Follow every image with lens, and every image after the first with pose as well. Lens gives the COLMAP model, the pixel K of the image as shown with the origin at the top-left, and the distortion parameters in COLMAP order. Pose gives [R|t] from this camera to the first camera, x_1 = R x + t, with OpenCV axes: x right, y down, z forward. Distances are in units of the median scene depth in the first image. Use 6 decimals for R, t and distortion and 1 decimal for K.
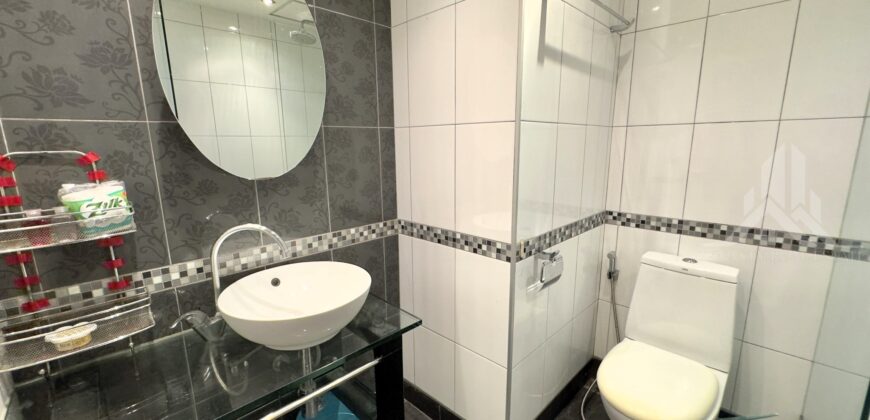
lens RADIAL K [[347.1, 0, 435.3], [0, 347.1, 210.8], [0, 0, 1]] dist [-0.001248, 0.000467]
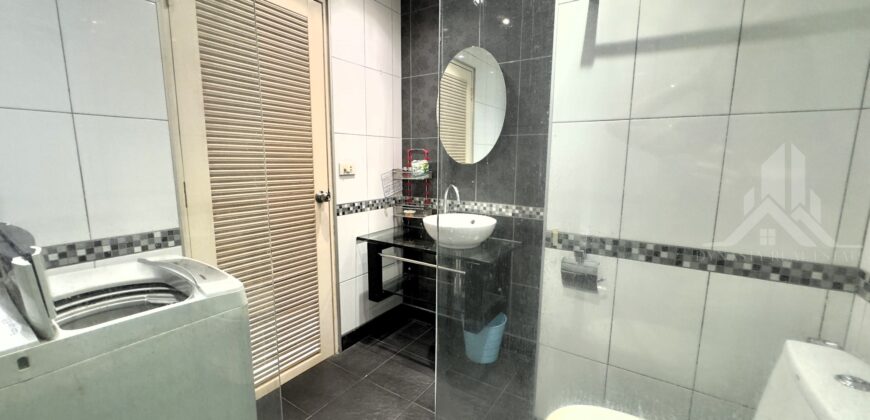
lens RADIAL K [[347.1, 0, 432.4], [0, 347.1, 210.6], [0, 0, 1]] dist [-0.001248, 0.000467]
pose [[0.187851, 0.158247, -0.969366, 0.952707], [-0.193850, 0.973496, 0.121356, -0.025792], [0.962878, 0.165115, 0.213548, 0.291474]]
